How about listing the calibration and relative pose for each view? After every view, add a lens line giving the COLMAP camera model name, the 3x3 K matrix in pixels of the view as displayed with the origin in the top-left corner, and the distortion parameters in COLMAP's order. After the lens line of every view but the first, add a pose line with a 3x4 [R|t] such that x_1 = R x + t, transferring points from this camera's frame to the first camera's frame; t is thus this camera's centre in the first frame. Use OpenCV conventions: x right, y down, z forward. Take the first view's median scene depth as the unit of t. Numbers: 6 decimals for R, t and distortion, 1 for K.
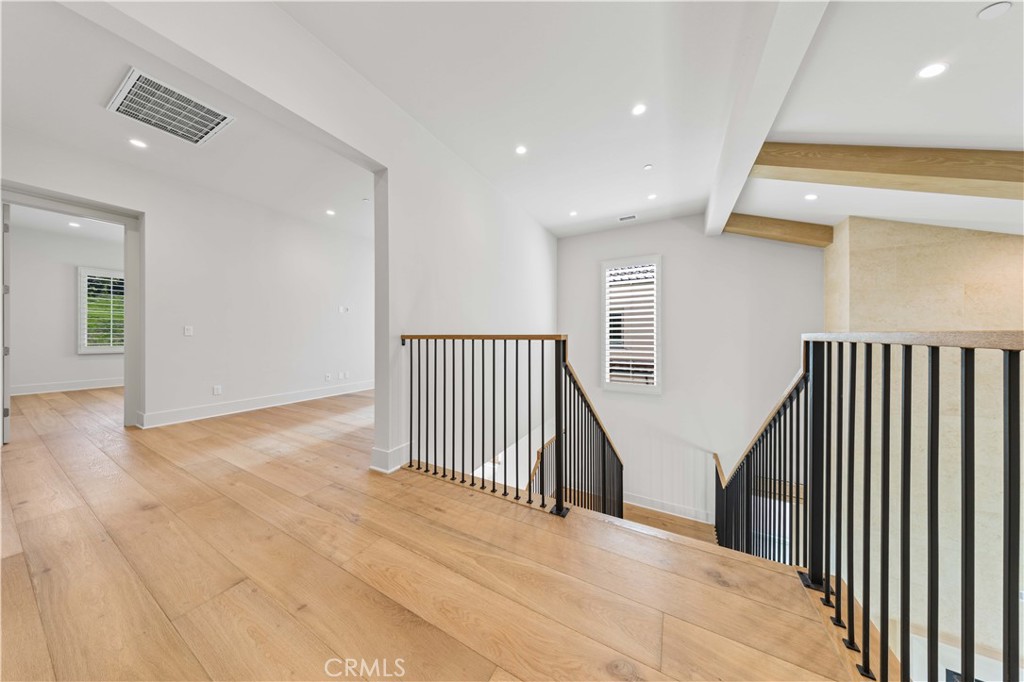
lens RADIAL K [[300.0, 0, 511.5], [0, 300.0, 338.3], [0, 0, 1]] dist [-0.000454, 0.000293]
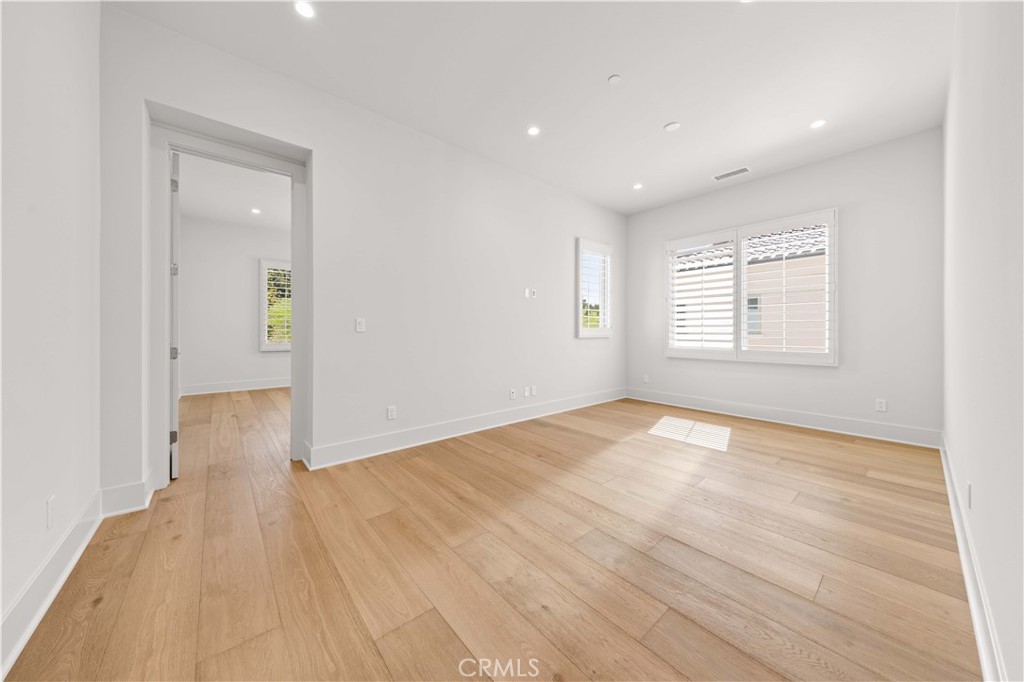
lens RADIAL K [[342.9, 0, 511.9], [0, 342.9, 335.6], [0, 0, 1]] dist [0.006350, -0.001885]
pose [[0.936411, 0.004305, -0.350880, -0.517888], [-0.003451, 0.999989, 0.003059, -0.004676], [0.350889, -0.001654, 0.936415, 0.423034]]
